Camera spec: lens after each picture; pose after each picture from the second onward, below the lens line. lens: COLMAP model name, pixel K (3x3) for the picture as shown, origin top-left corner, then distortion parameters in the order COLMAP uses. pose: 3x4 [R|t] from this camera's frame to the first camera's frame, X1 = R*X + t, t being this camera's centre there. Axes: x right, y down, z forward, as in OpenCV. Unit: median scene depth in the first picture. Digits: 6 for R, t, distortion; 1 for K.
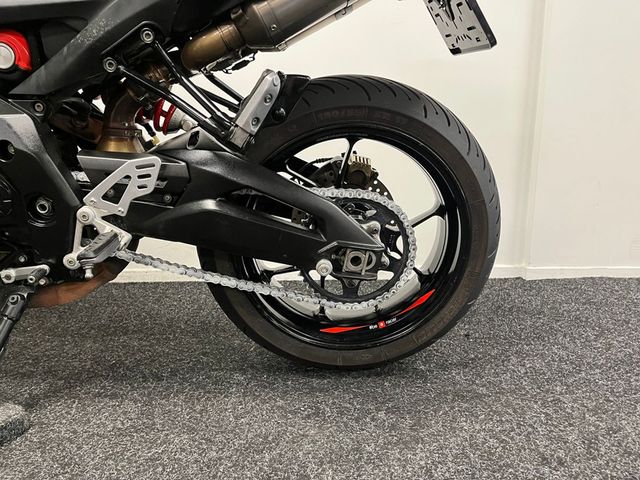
lens RADIAL K [[486.0, 0, 322.6], [0, 486.0, 238.3], [0, 0, 1]] dist [0.084629, -0.117089]
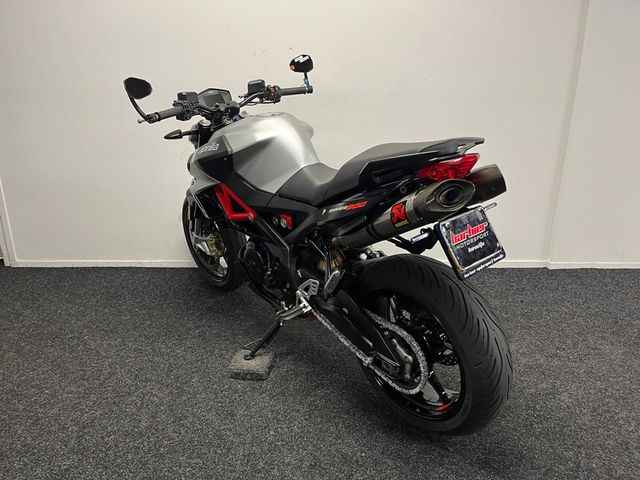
lens RADIAL K [[486.0, 0, 318.4], [0, 486.0, 243.6], [0, 0, 1]] dist [0.084629, -0.117089]
pose [[0.999684, 0.012026, -0.022075, -0.772542], [-0.009263, 0.992583, 0.121214, -0.426946], [0.023369, -0.120971, 0.992381, -1.572005]]
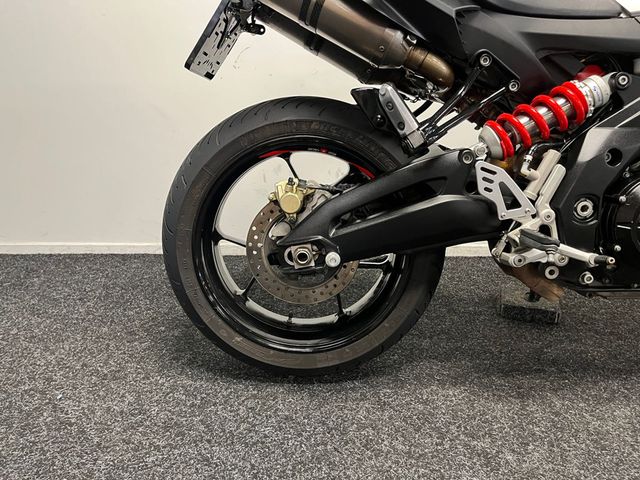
lens RADIAL K [[486.0, 0, 318.3], [0, 486.0, 237.8], [0, 0, 1]] dist [0.084629, -0.117089]
pose [[0.999530, 0.013381, -0.027571, -1.380536], [-0.010590, 0.995031, 0.099006, -0.113235], [0.028759, -0.098667, 0.994705, -0.240625]]
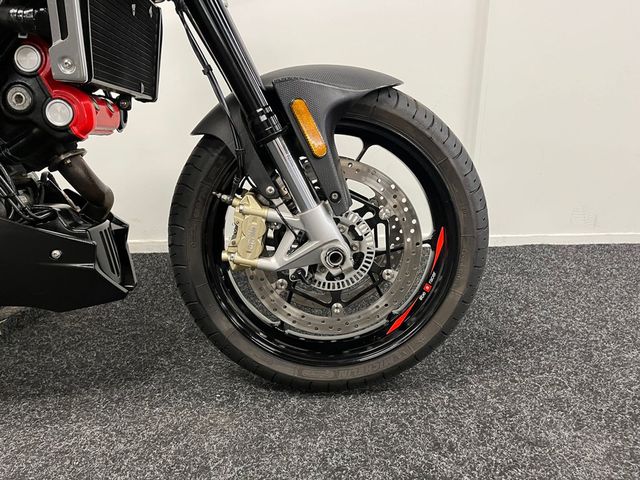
lens RADIAL K [[486.0, 0, 319.9], [0, 486.0, 236.1], [0, 0, 1]] dist [0.084629, -0.117089]
pose [[0.999655, -0.009101, 0.024652, 0.155457], [0.006364, 0.994030, 0.108918, -0.100942], [-0.025497, -0.108724, 0.993745, 0.002660]]
